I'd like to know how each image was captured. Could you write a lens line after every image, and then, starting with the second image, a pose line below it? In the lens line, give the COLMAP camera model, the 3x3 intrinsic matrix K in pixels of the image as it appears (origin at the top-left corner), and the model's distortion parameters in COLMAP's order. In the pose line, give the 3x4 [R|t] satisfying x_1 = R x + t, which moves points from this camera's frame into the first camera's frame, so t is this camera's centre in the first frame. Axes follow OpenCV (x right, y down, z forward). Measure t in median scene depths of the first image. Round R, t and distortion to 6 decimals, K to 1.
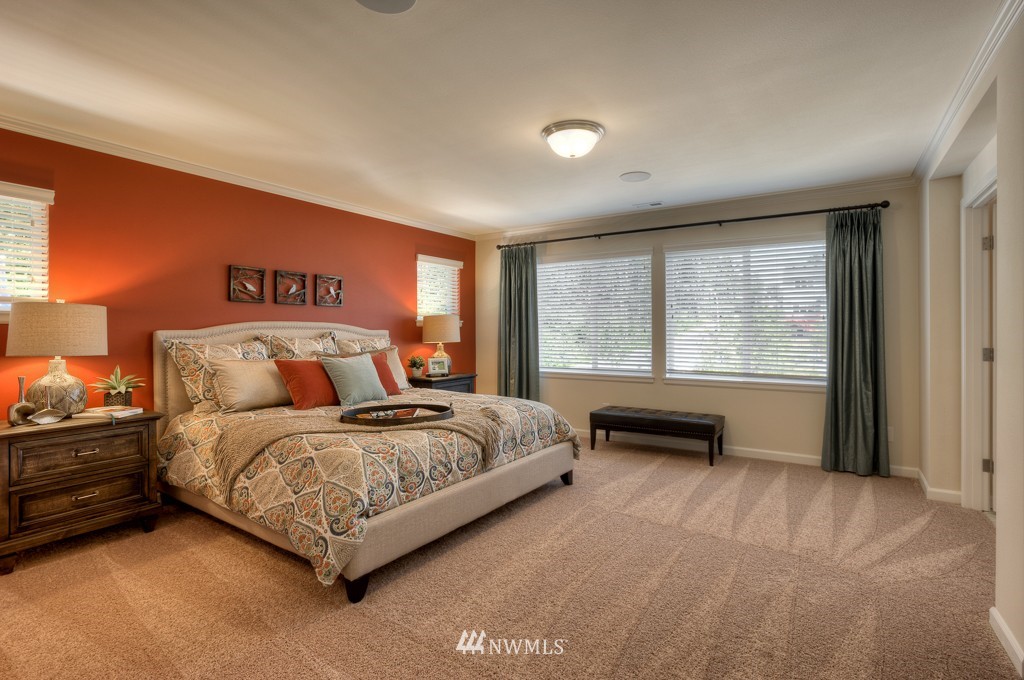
lens RADIAL K [[488.5, 0, 519.7], [0, 488.5, 335.0], [0, 0, 1]] dist [-0.025941, 0.005326]
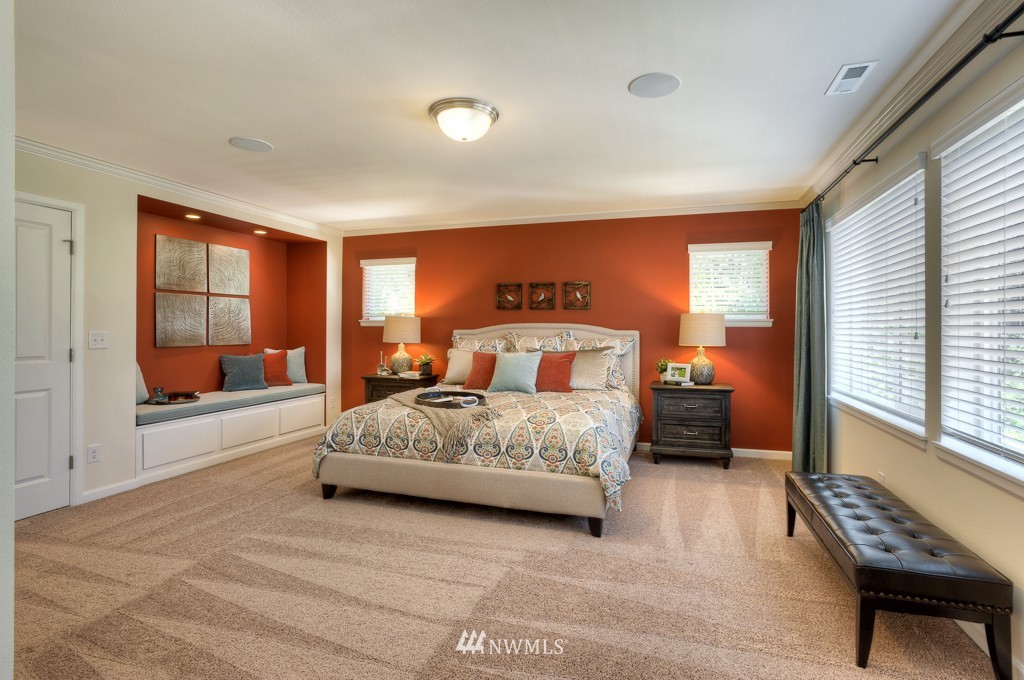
lens RADIAL K [[488.5, 0, 522.4], [0, 488.5, 335.3], [0, 0, 1]] dist [-0.025941, 0.005326]
pose [[0.270470, 0.017691, -0.962566, 0.895093], [-0.012409, 0.999812, 0.014889, -0.017810], [0.962649, 0.007918, 0.270638, 0.763427]]
